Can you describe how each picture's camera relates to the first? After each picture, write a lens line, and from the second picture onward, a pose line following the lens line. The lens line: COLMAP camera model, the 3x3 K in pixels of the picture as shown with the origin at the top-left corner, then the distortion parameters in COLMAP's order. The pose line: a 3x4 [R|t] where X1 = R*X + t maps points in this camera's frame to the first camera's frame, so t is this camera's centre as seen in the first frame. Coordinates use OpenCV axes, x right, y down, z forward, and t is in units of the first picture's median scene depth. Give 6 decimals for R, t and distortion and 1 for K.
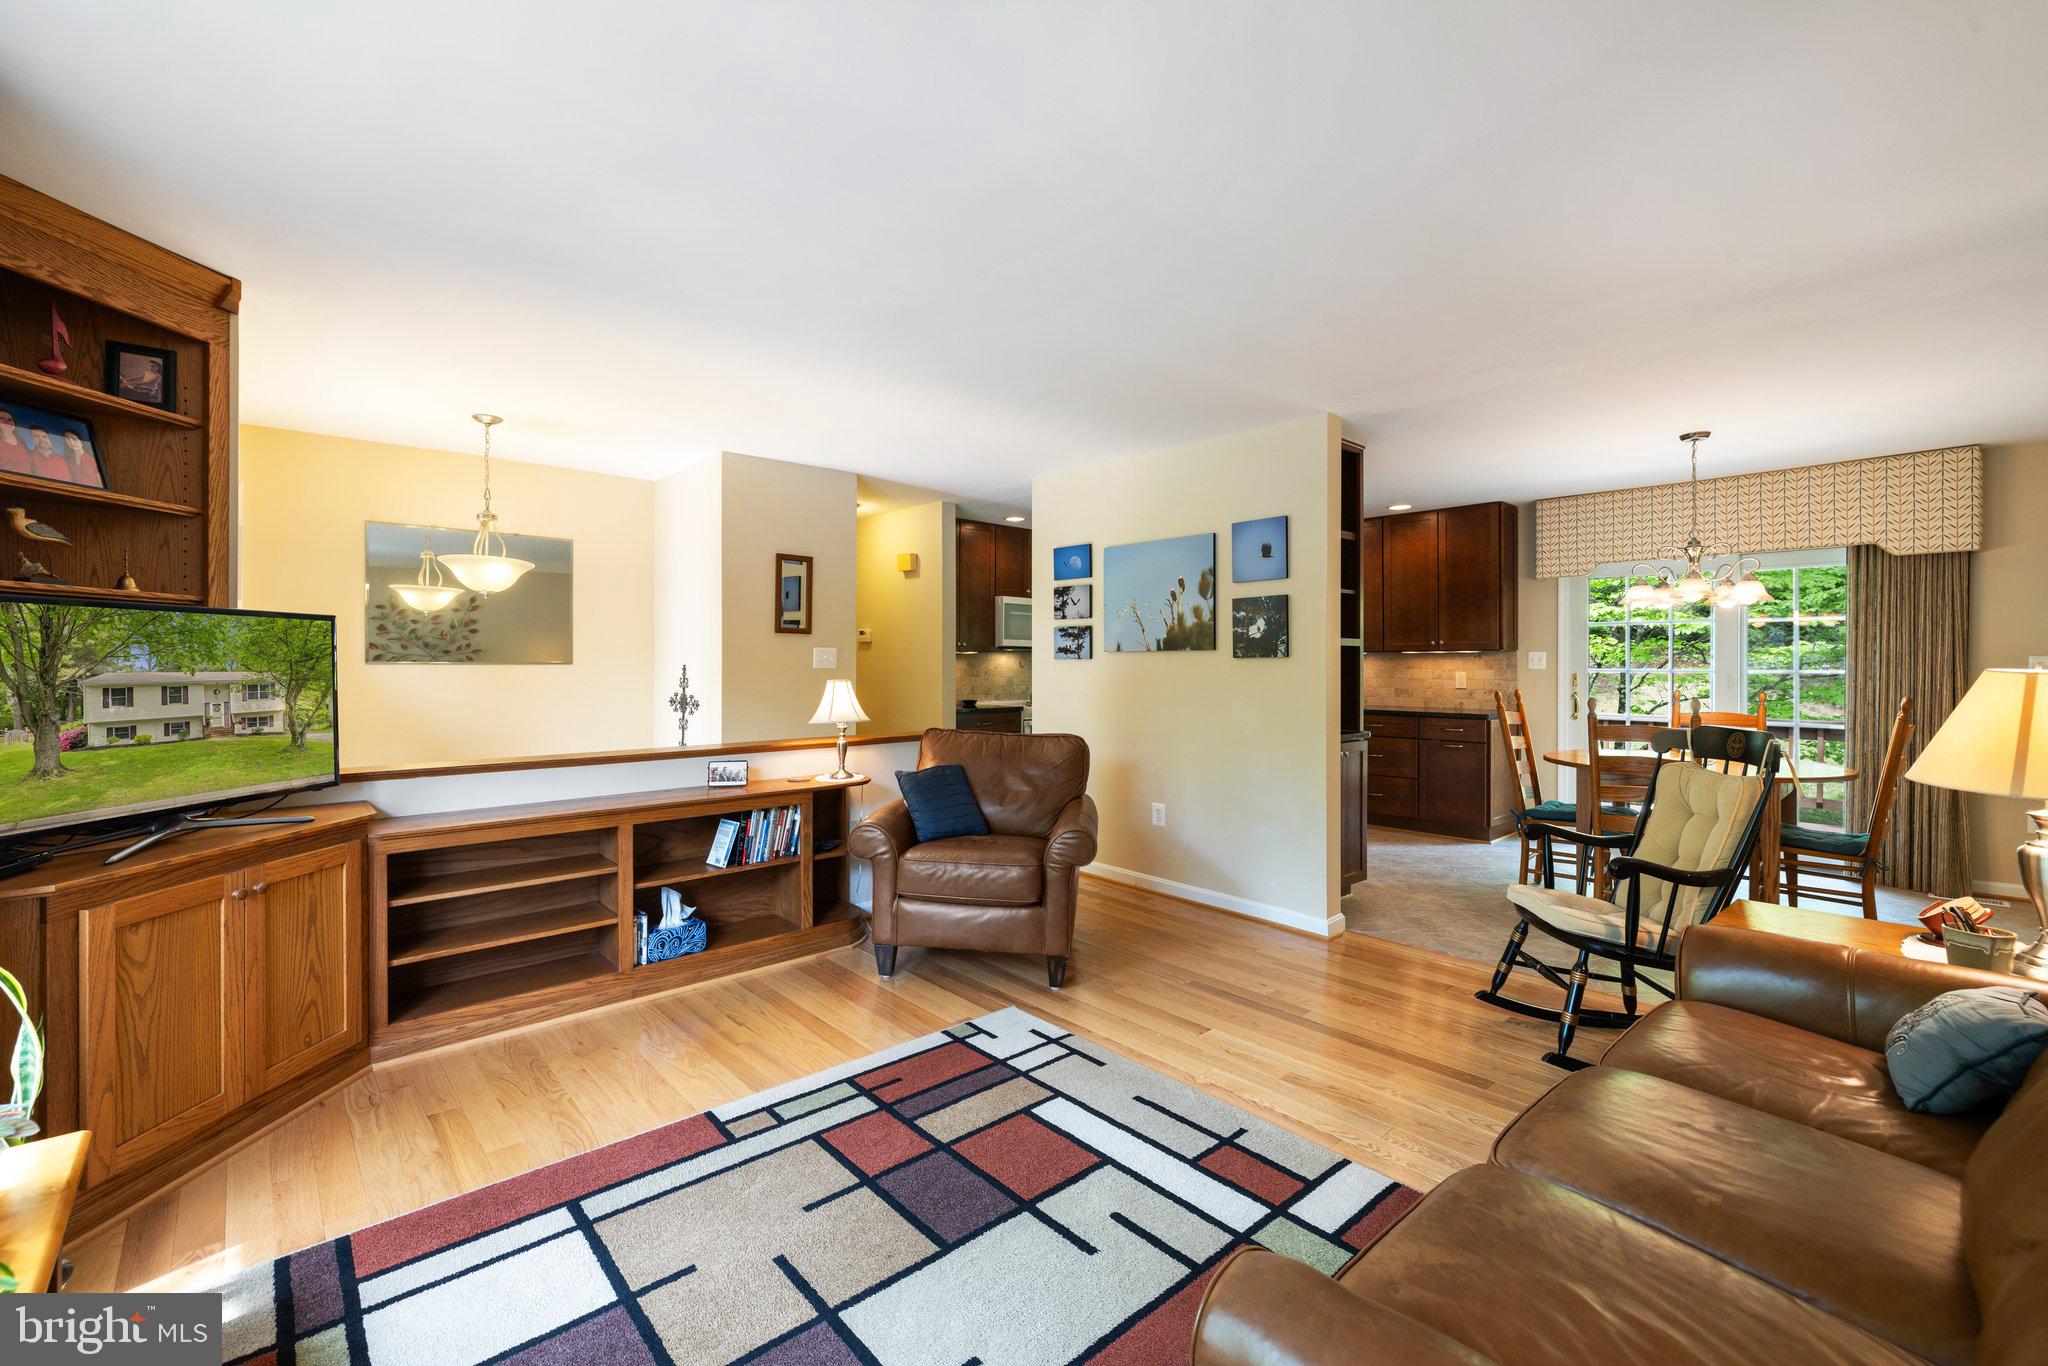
lens RADIAL K [[857.8, 0, 1013.7], [0, 857.8, 665.8], [0, 0, 1]] dist [-0.002068, -0.000435]
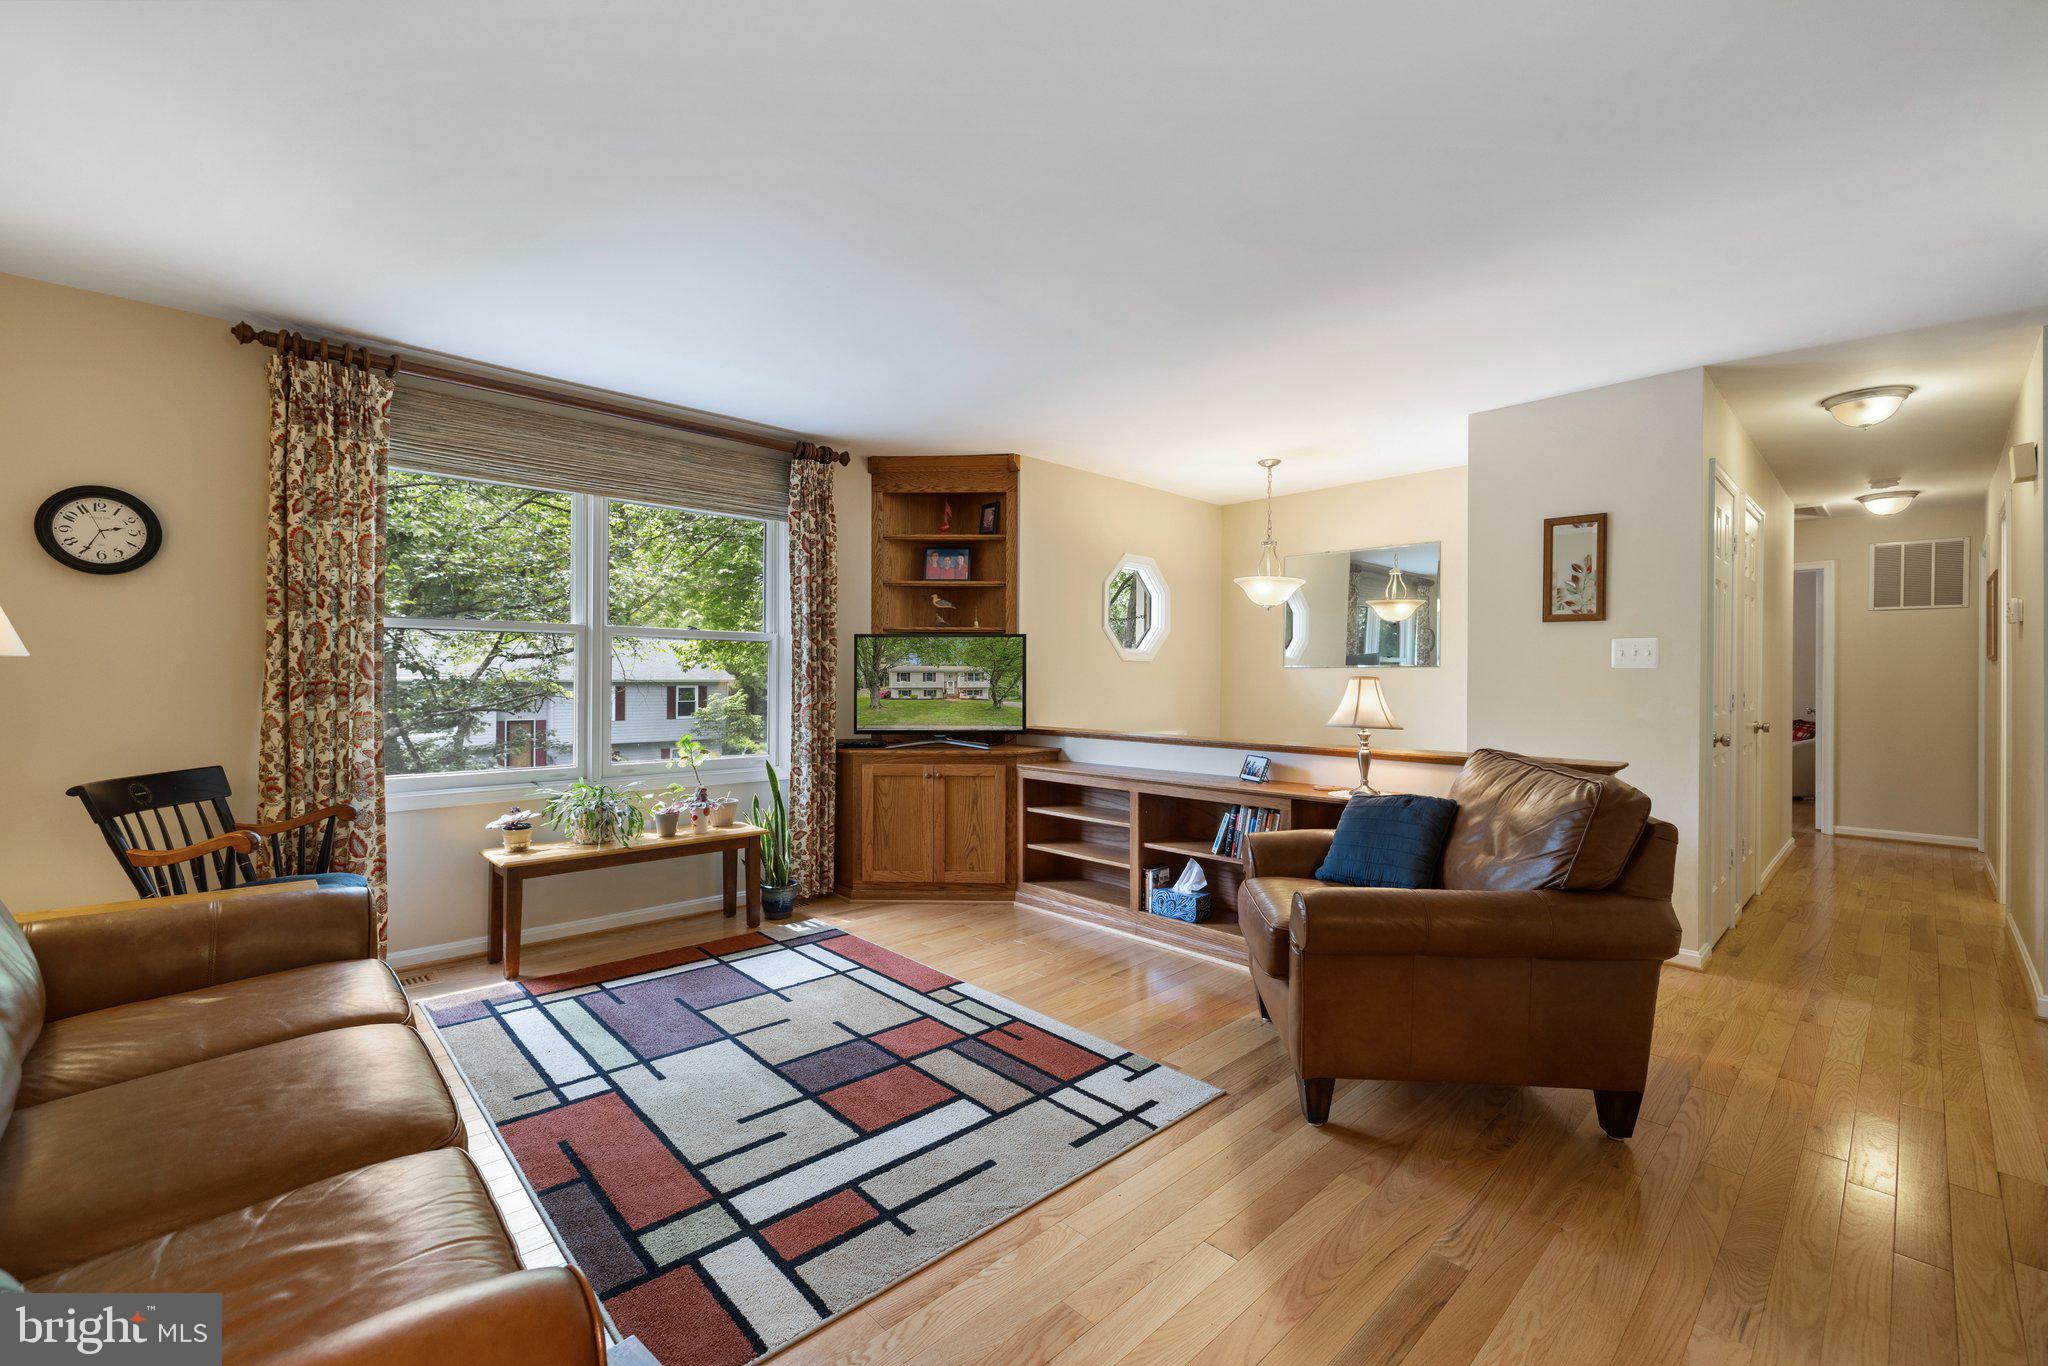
lens RADIAL K [[857.8, 0, 994.1], [0, 857.8, 676.7], [0, 0, 1]] dist [-0.002068, -0.000435]
pose [[0.014706, -0.000795, -0.999892, 0.949645], [-0.005867, 0.999982, -0.000881, 0.028758], [0.999875, 0.005879, 0.014701, 0.955294]]
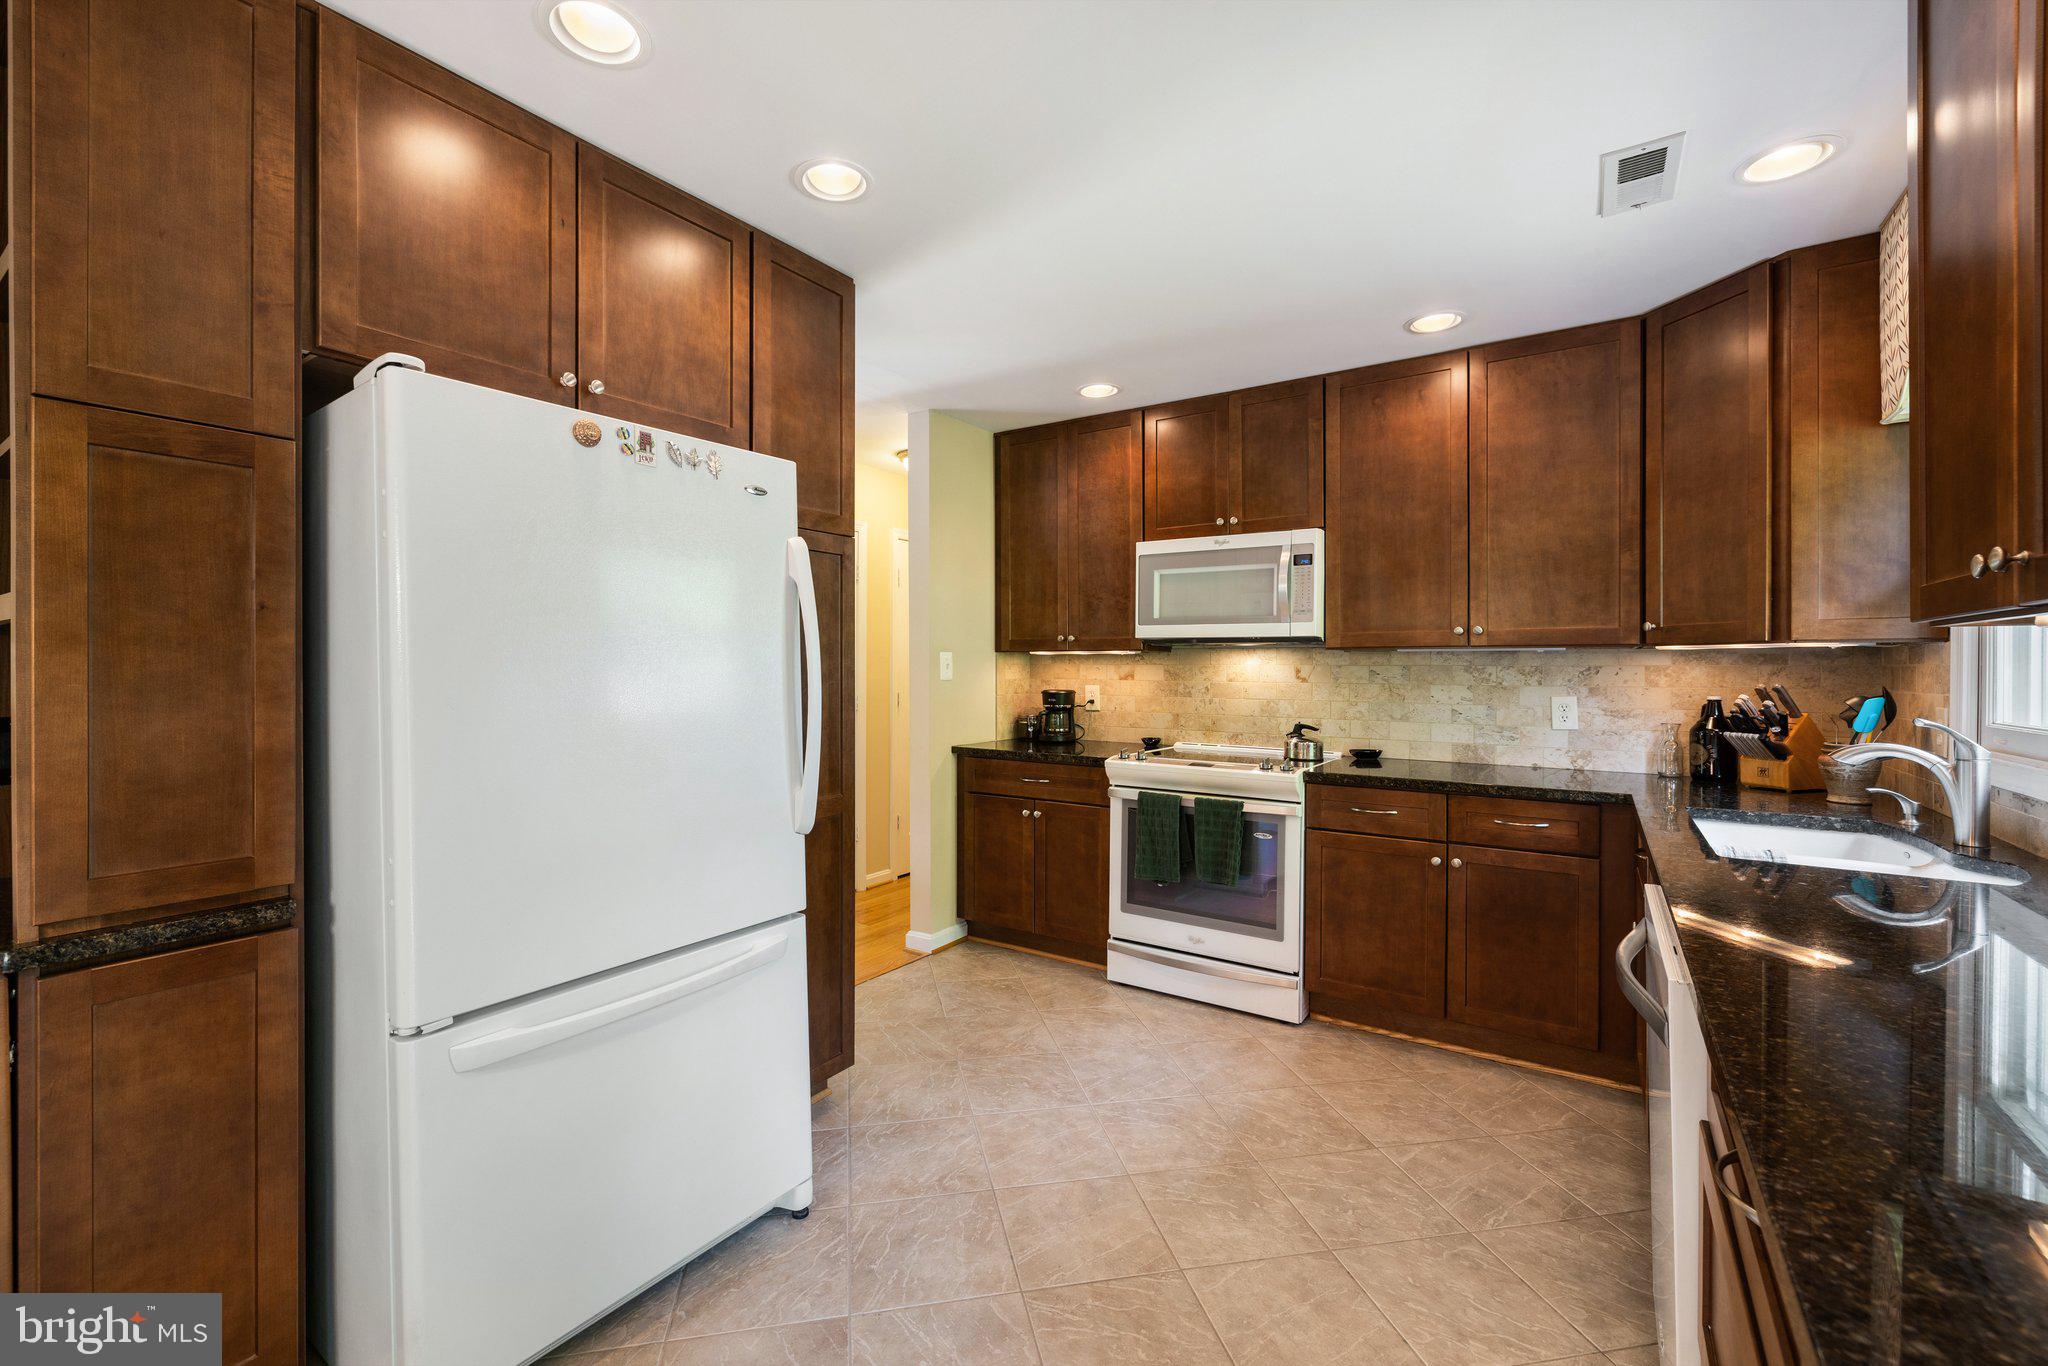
lens RADIAL K [[857.8, 0, 1008.2], [0, 857.8, 672.6], [0, 0, 1]] dist [-0.002068, -0.000435]
pose [[0.236300, 0.008882, -0.971640, 1.302683], [-0.002101, 0.999961, 0.008630, -0.018314], [0.971678, 0.000002, 0.236310, 2.208313]]
